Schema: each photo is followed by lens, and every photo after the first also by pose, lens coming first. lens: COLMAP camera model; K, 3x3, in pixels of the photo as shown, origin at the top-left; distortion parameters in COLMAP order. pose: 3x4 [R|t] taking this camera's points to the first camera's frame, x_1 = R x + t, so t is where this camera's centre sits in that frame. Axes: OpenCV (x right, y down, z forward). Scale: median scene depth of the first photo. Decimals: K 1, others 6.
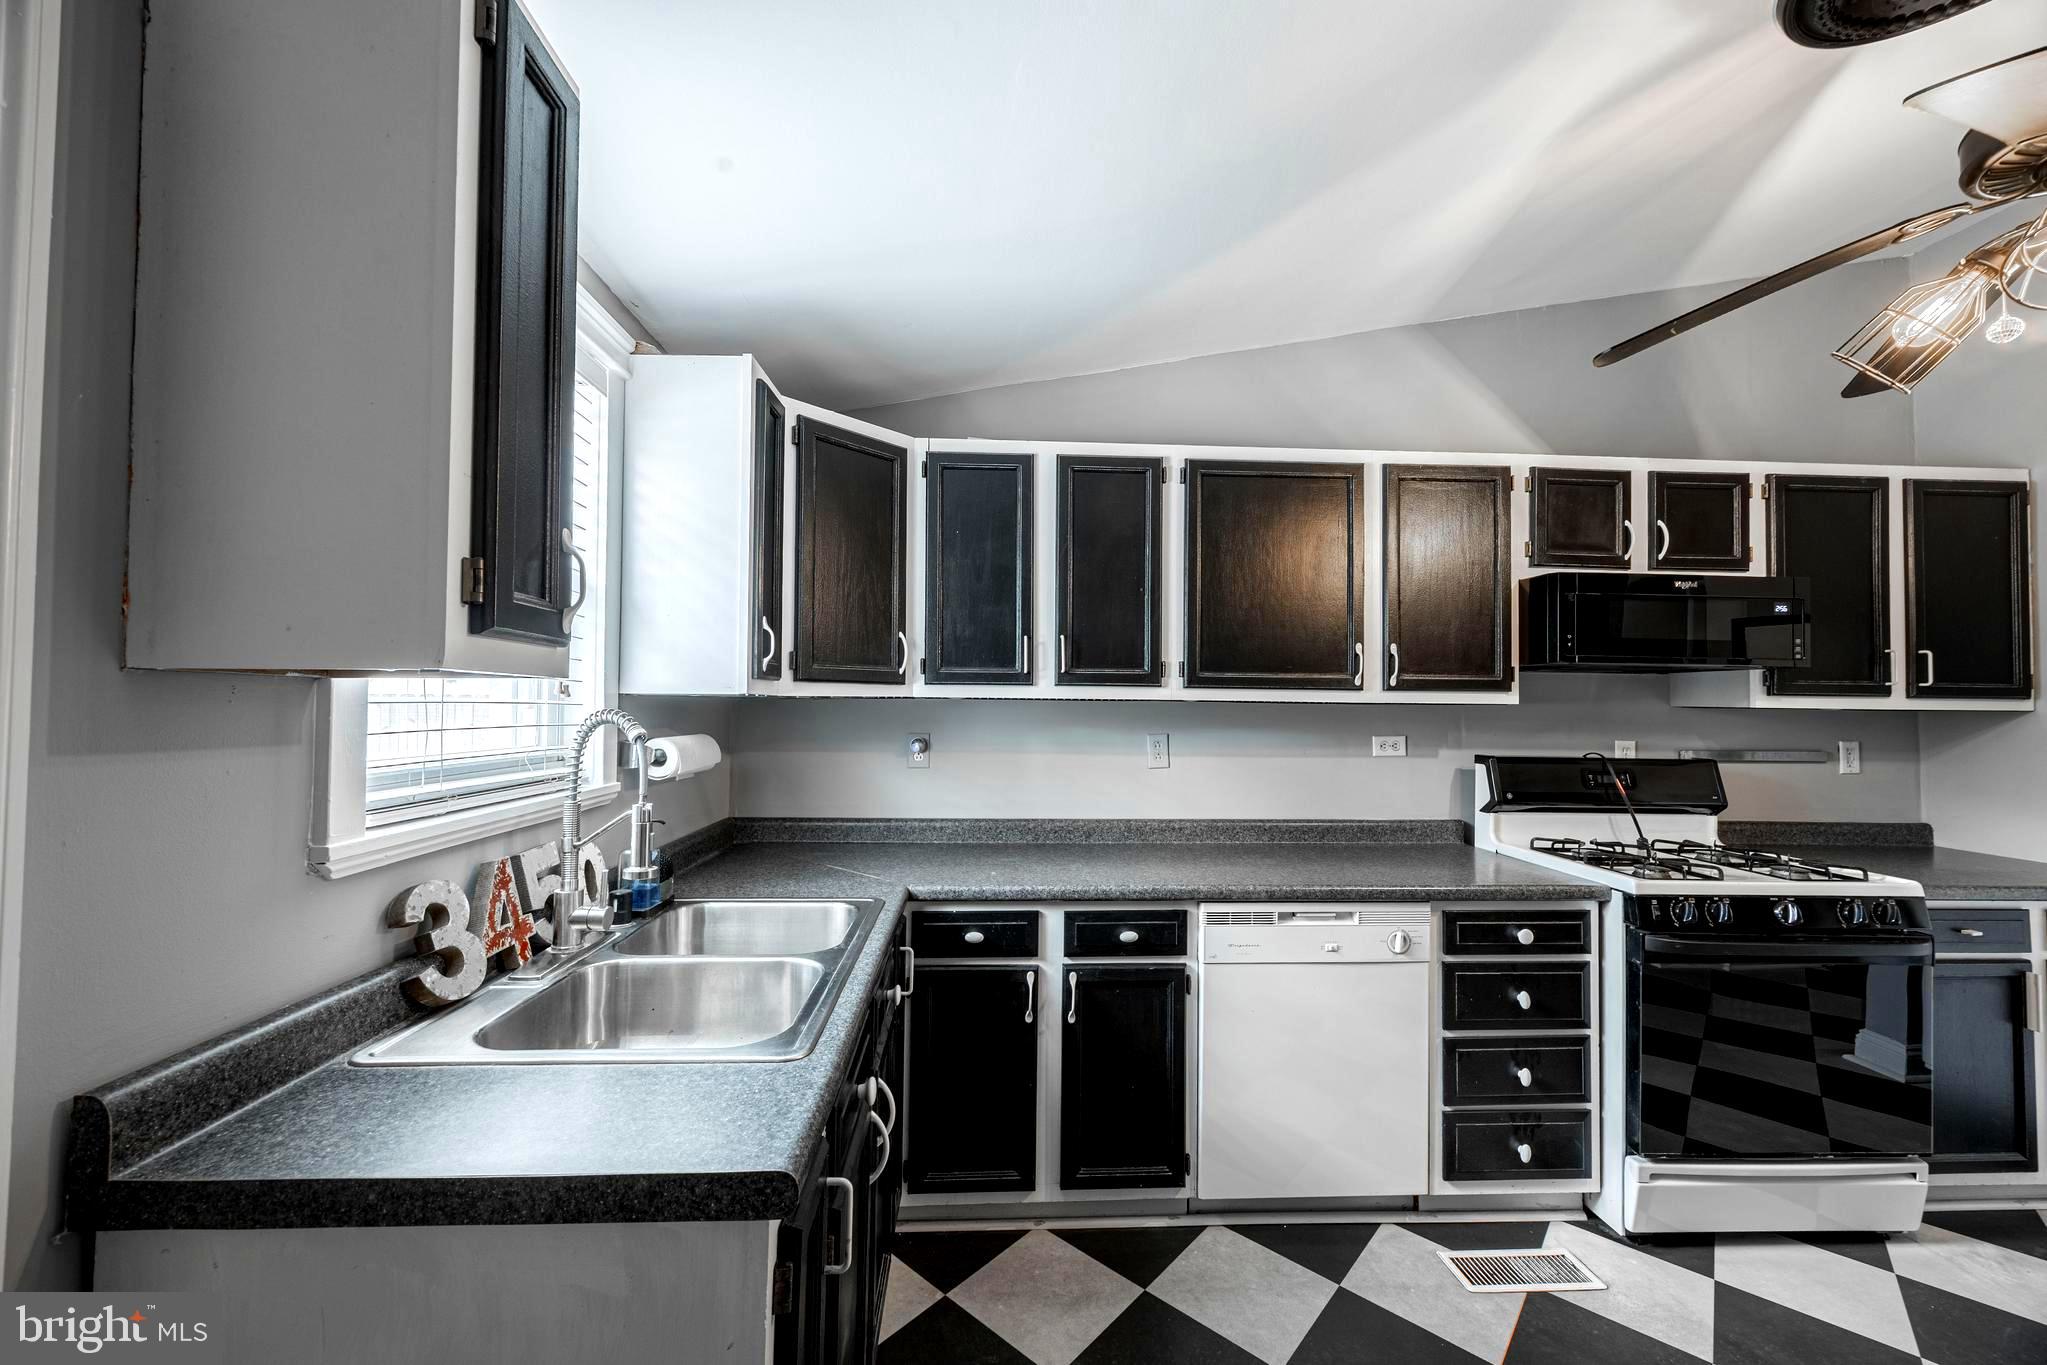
lens RADIAL K [[781.5, 0, 1021.8], [0, 781.5, 684.6], [0, 0, 1]] dist [0.000198, 0.000192]
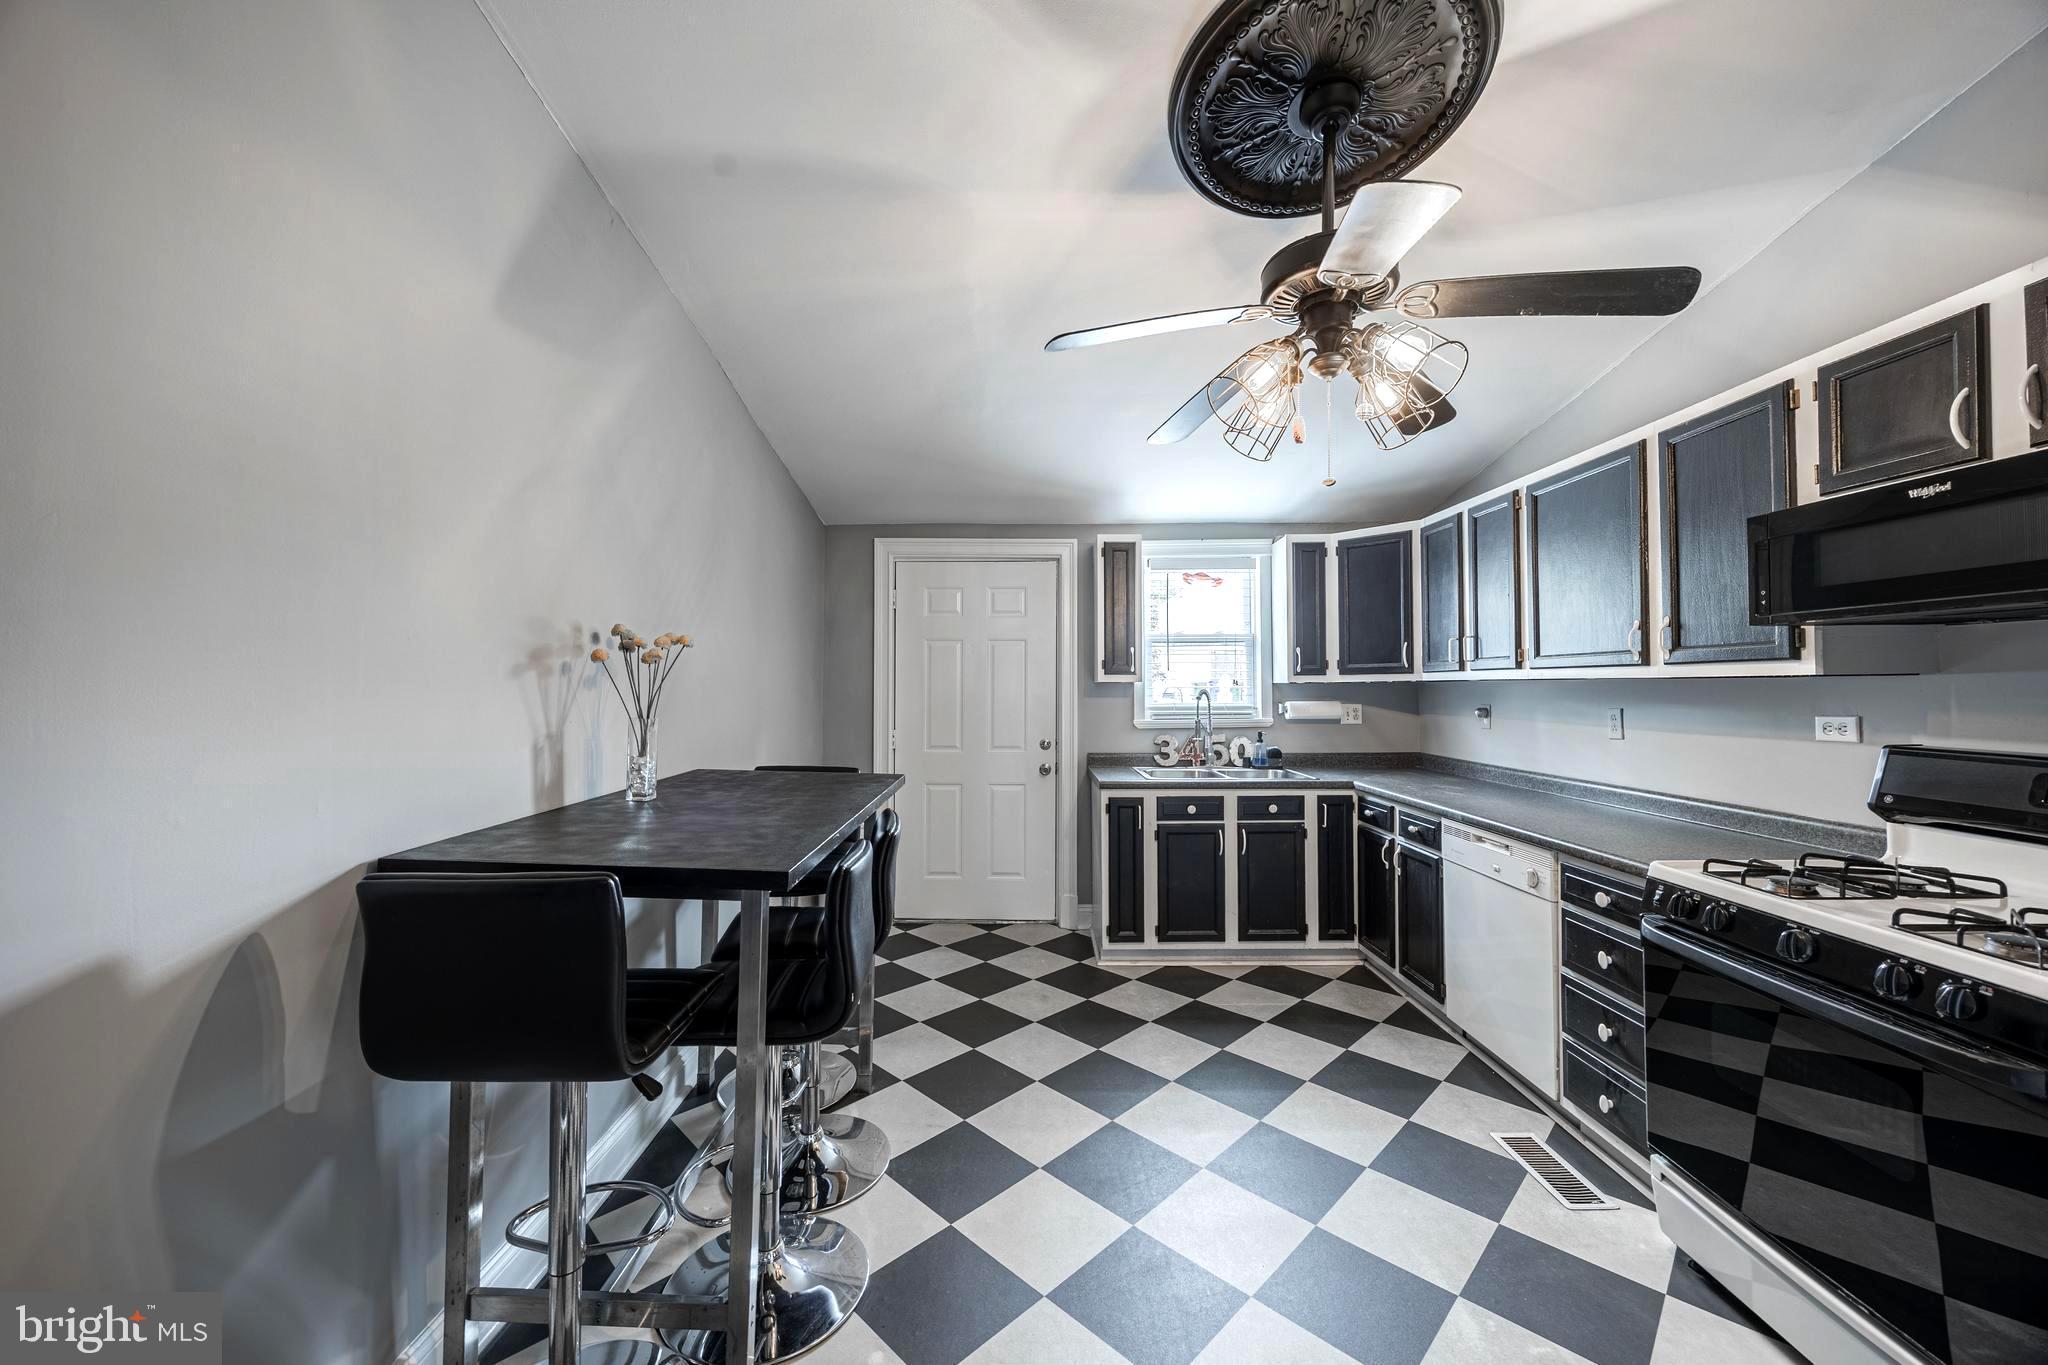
lens RADIAL K [[787.3, 0, 998.2], [0, 787.3, 672.7], [0, 0, 1]] dist [0.000022, -0.000010]
pose [[-0.081541, -0.028258, -0.996269, 1.716226], [0.033109, 0.998970, -0.031044, 0.023395], [0.996120, -0.035516, -0.080521, 0.281139]]
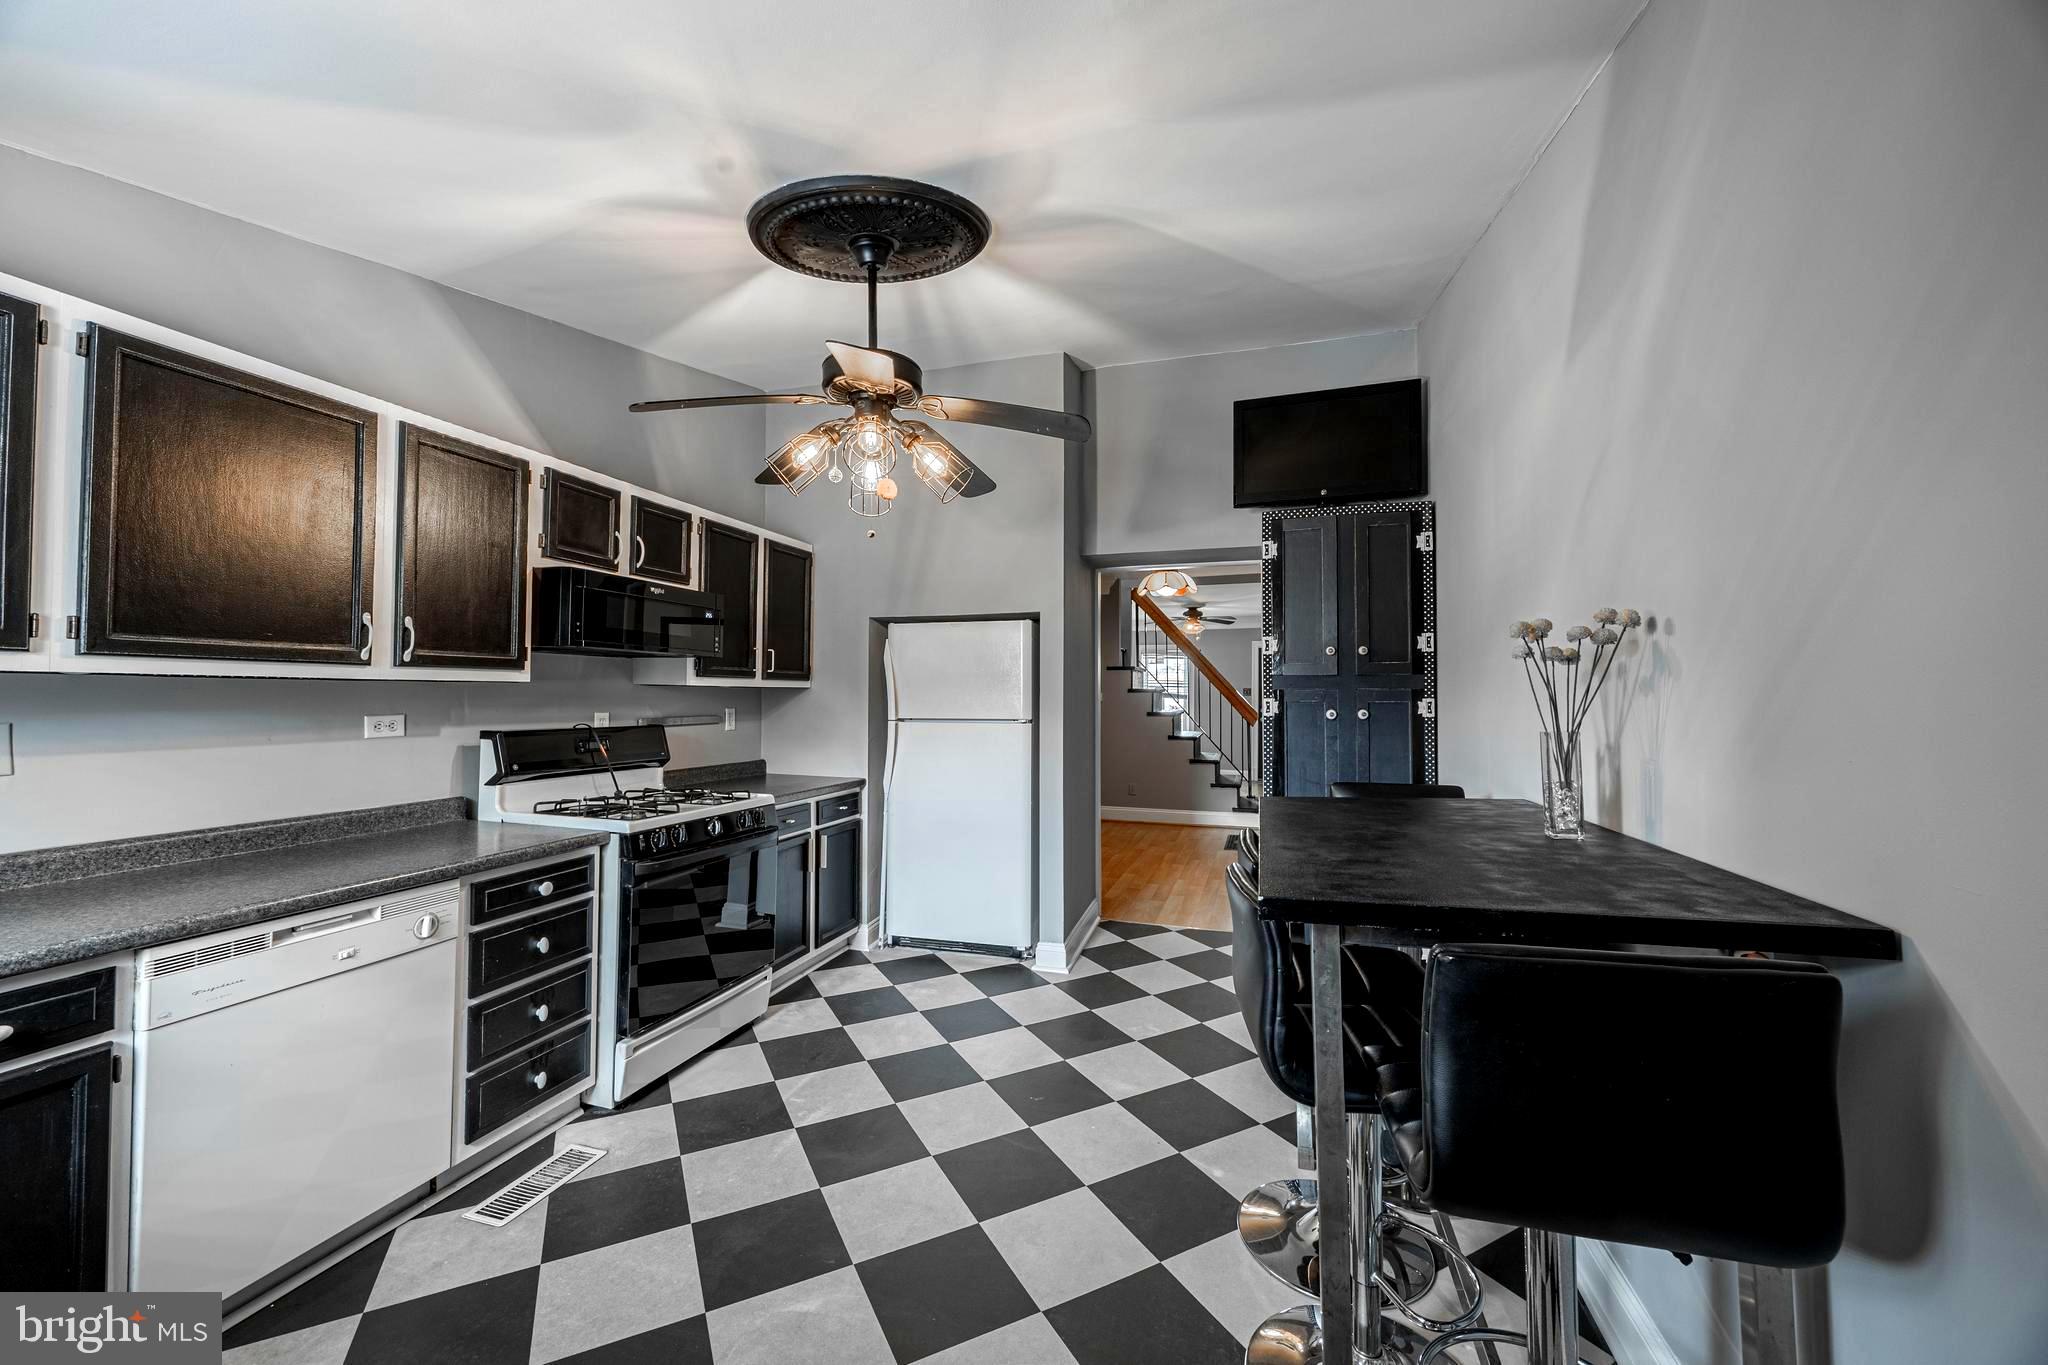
lens RADIAL K [[776.6, 0, 1016.8], [0, 776.6, 683.0], [0, 0, 1]] dist [0.001456, 0.000103]
pose [[0.347084, 0.004974, 0.937821, -0.165093], [-0.031676, 0.999478, 0.006422, -0.001859], [-0.937299, -0.031936, 0.347061, -0.013124]]
